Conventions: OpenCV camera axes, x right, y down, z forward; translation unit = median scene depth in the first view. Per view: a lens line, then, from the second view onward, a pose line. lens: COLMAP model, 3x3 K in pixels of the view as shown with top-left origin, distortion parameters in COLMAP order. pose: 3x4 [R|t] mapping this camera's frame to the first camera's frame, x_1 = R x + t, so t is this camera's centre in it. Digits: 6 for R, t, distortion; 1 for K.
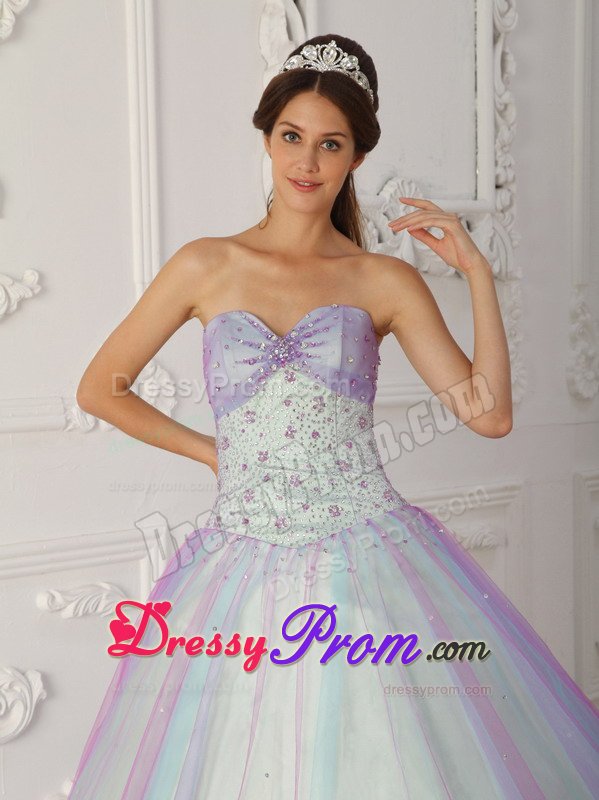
lens RADIAL K [[1728.6, 0, 299.5], [0, 1728.6, 400.0], [0, 0, 1]] dist [0.204946, -0.119583]
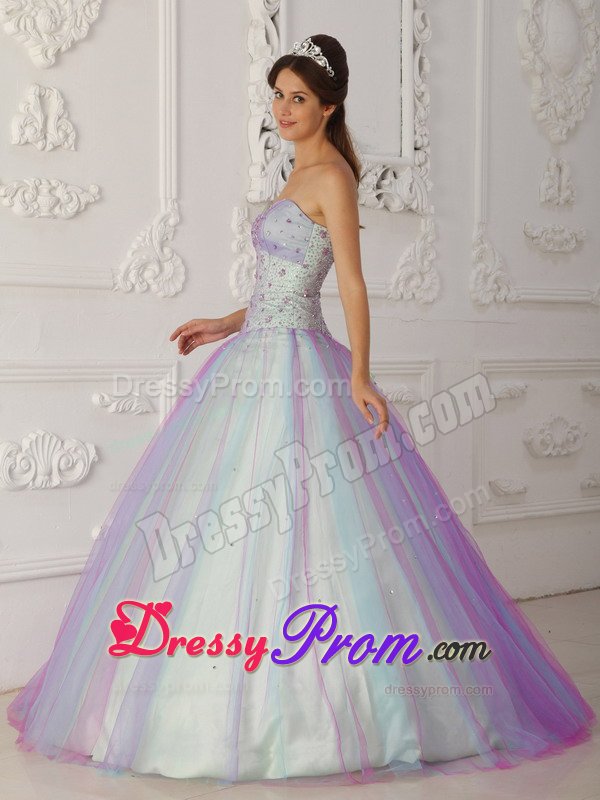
lens RADIAL K [[1662.5, 0, 271.3], [0, 1662.5, 370.6], [0, 0, 1]] dist [0.023949, 0.063435]
pose [[0.999001, 0.020238, -0.039853, 0.053393], [-0.021215, 0.999481, -0.024252, 0.097773], [0.039341, 0.025073, 0.998911, -0.379755]]
